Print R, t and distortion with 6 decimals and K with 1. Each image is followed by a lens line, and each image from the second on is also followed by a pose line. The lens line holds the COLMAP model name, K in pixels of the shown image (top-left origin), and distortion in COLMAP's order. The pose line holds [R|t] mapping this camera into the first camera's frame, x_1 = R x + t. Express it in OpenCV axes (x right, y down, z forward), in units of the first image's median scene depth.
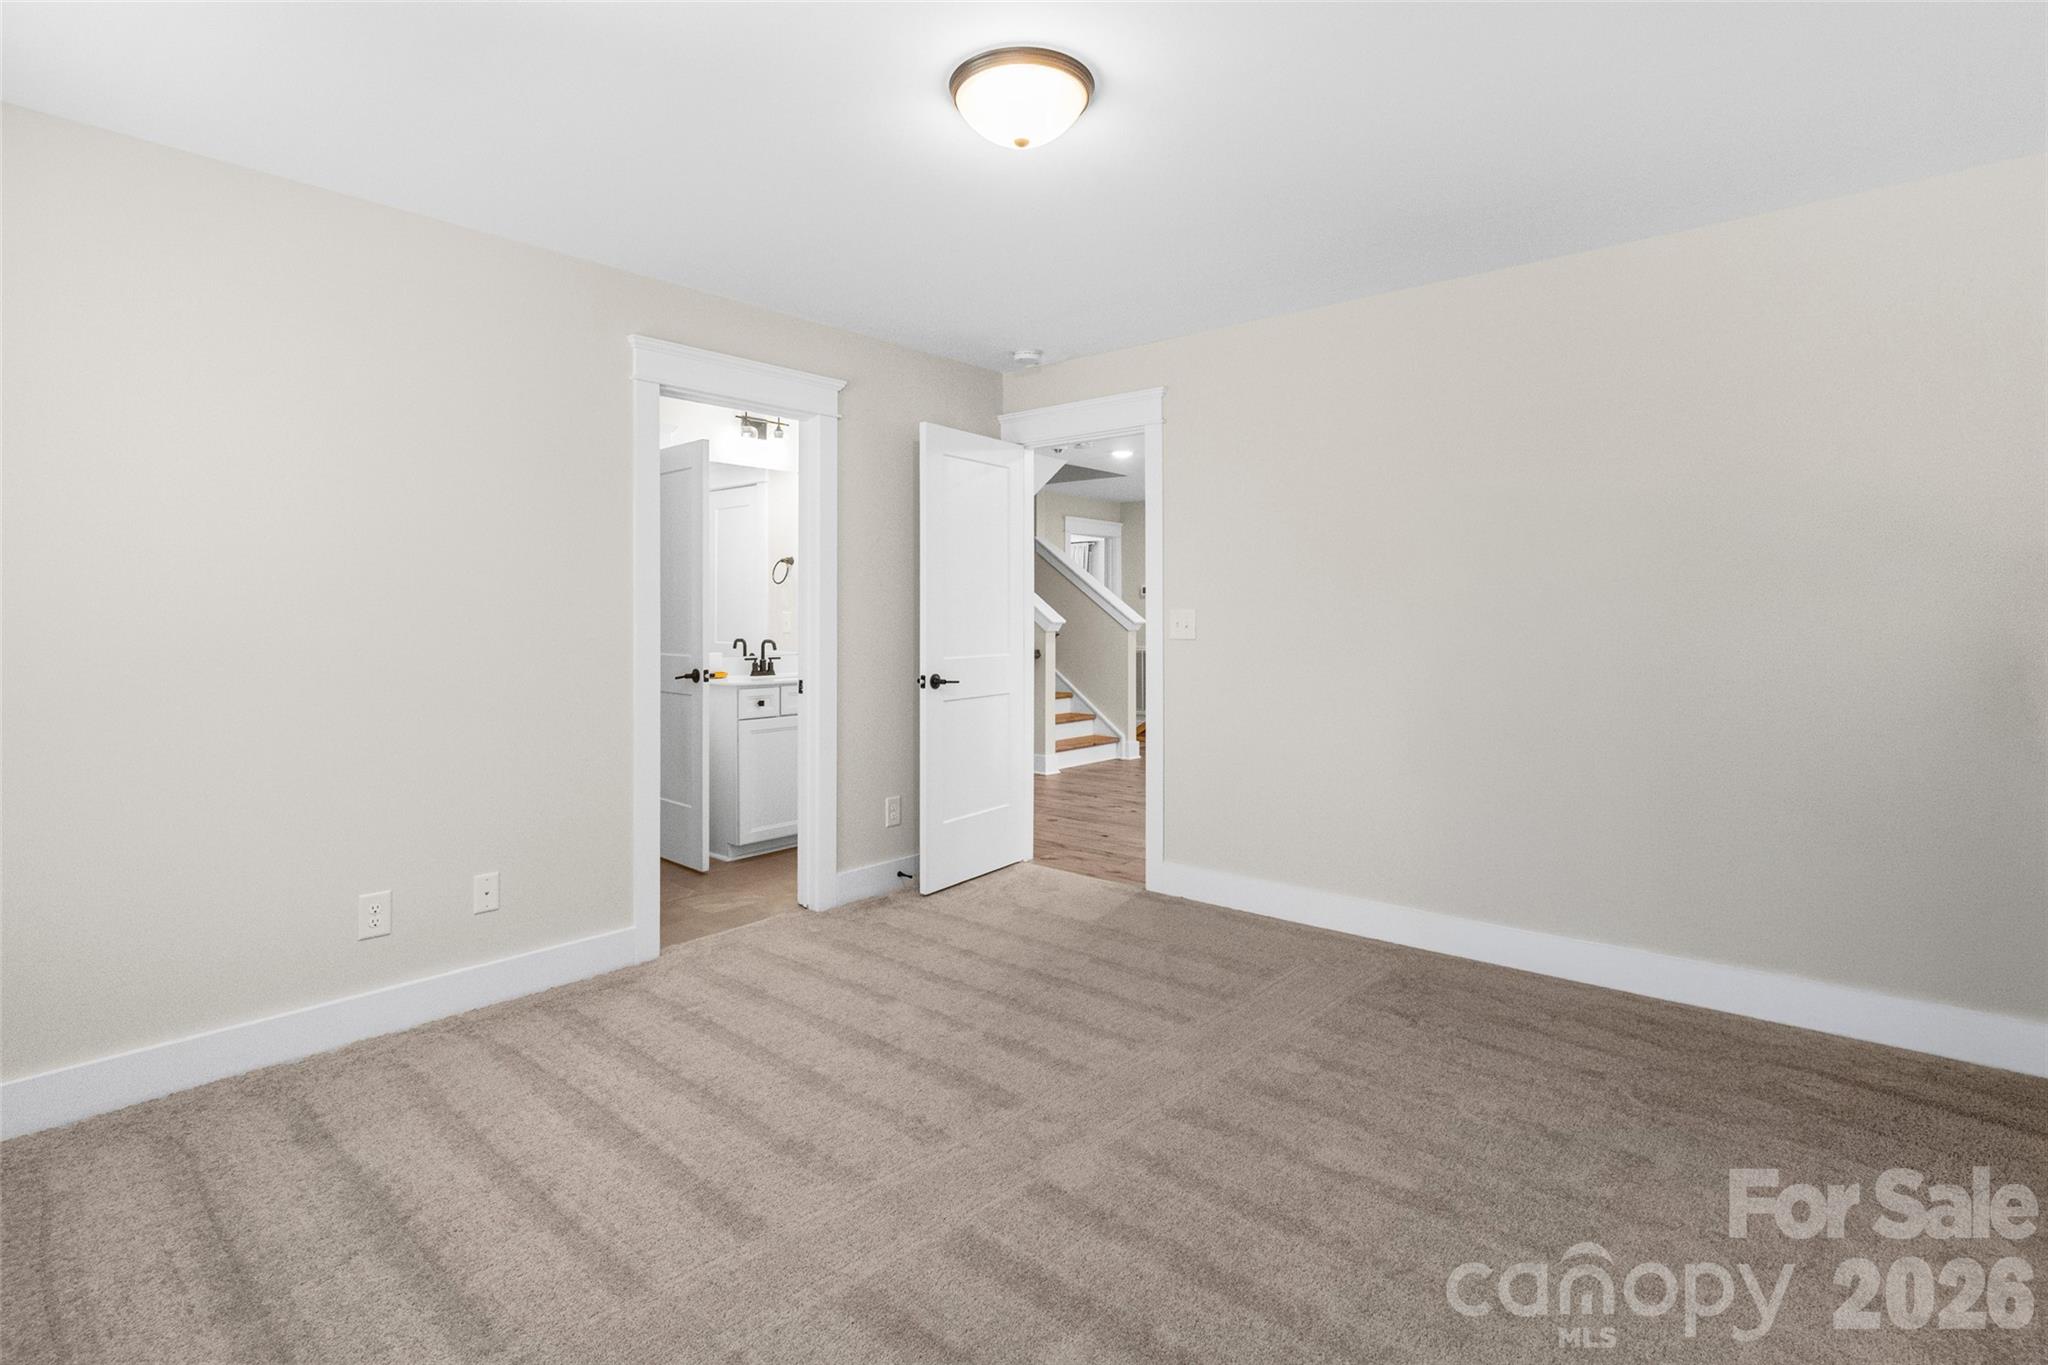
lens RADIAL K [[973.1, 0, 1032.0], [0, 973.1, 641.8], [0, 0, 1]] dist [-0.001787, -0.000107]
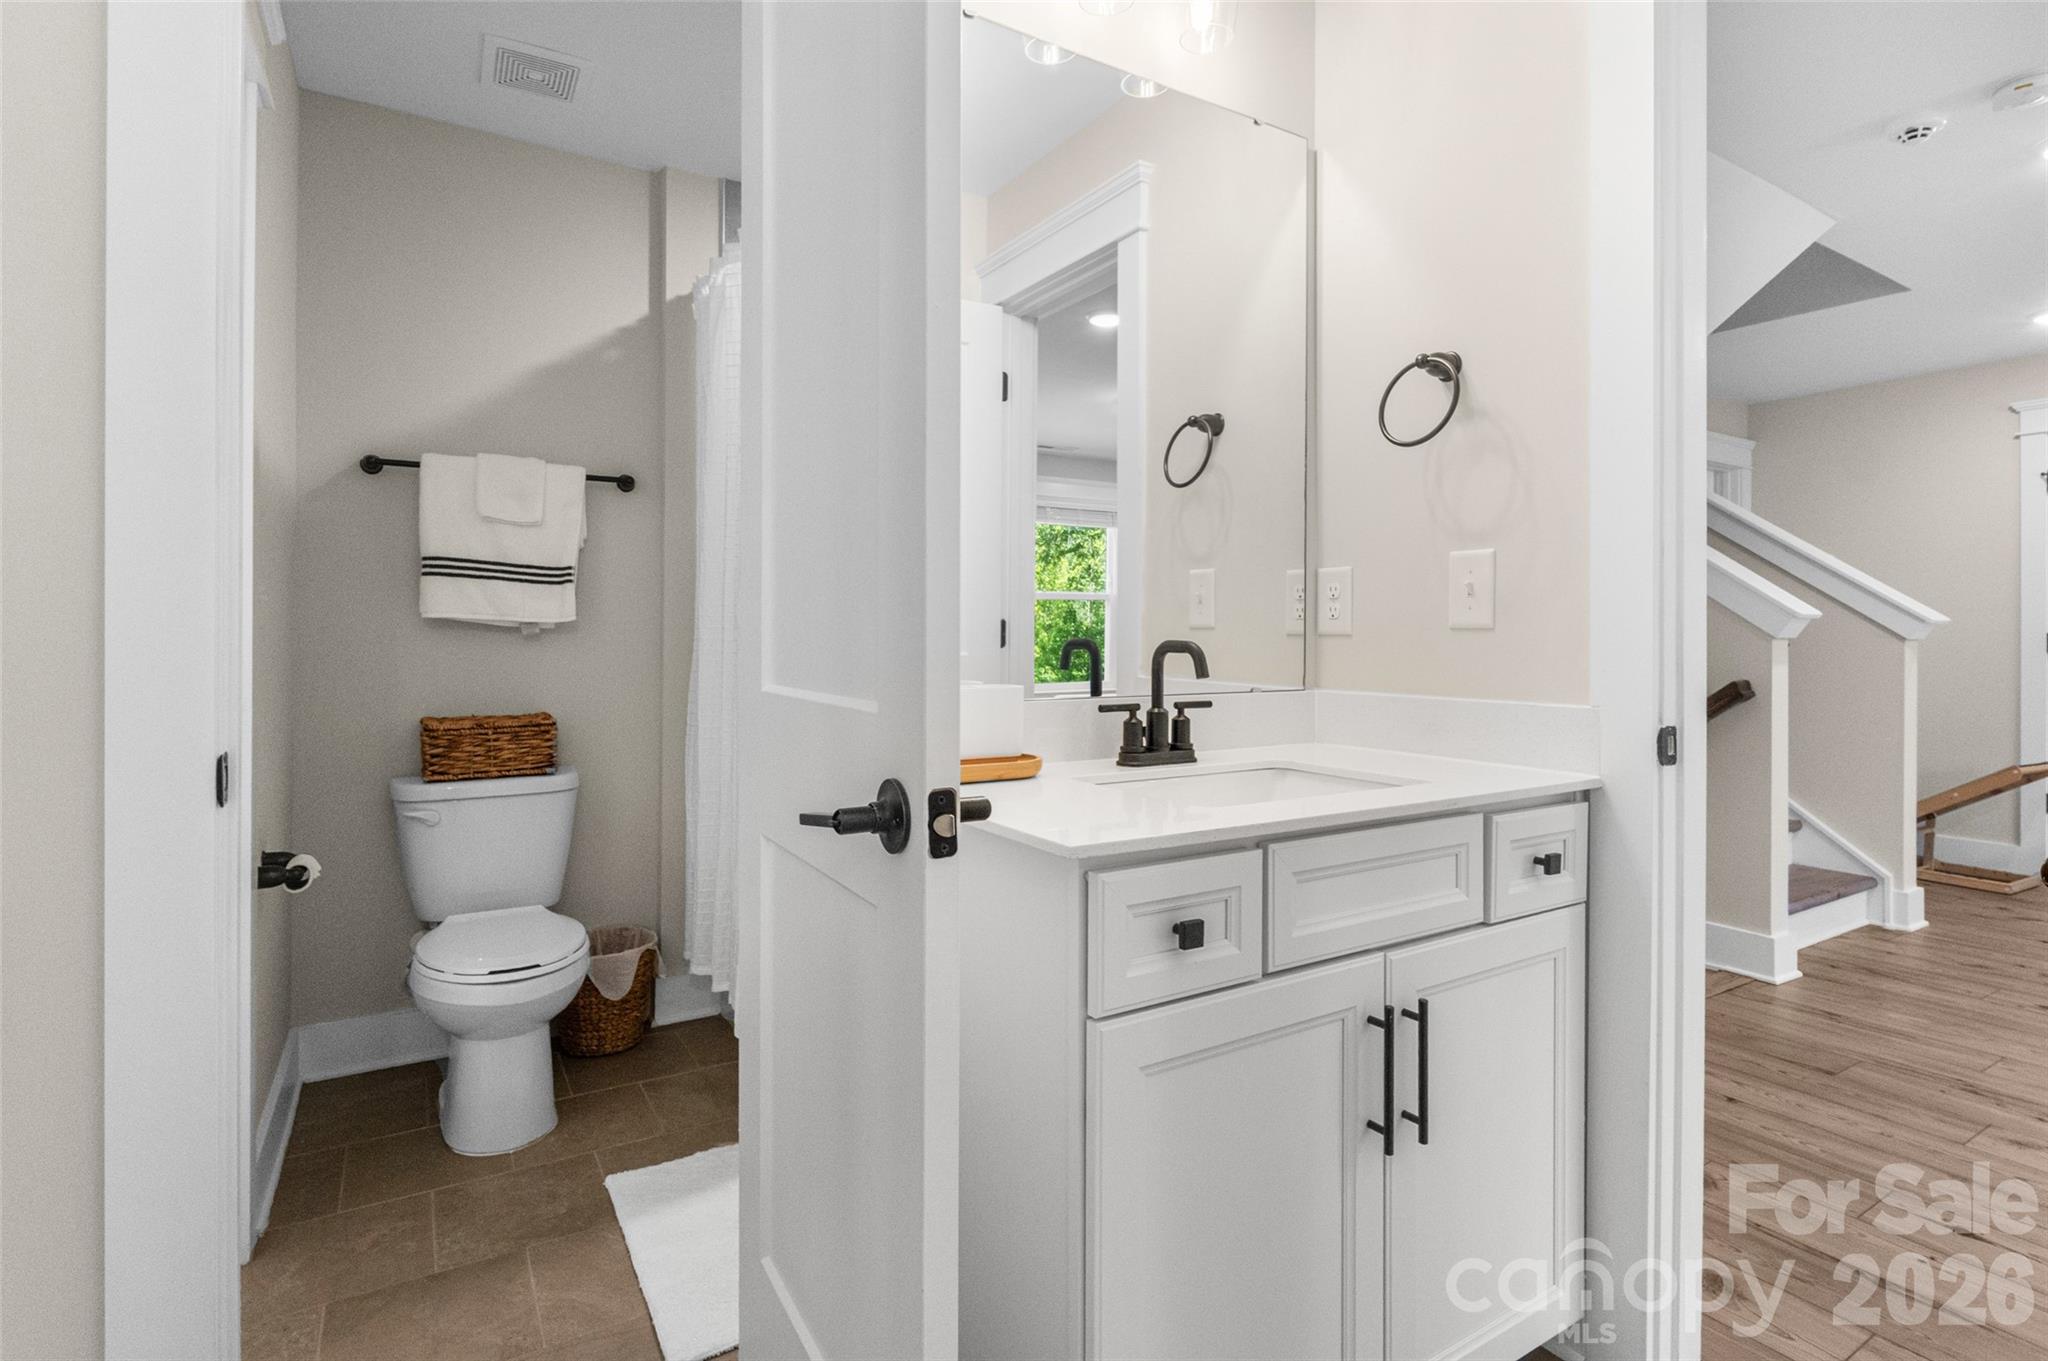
lens RADIAL K [[987.2, 0, 1020.3], [0, 987.2, 615.3], [0, 0, 1]] dist [-0.003176, -0.000711]
pose [[0.947872, 0.007968, -0.318551, -0.221047], [-0.018582, 0.999368, -0.030294, -0.000581], [0.318108, 0.034635, 0.947422, 0.701982]]
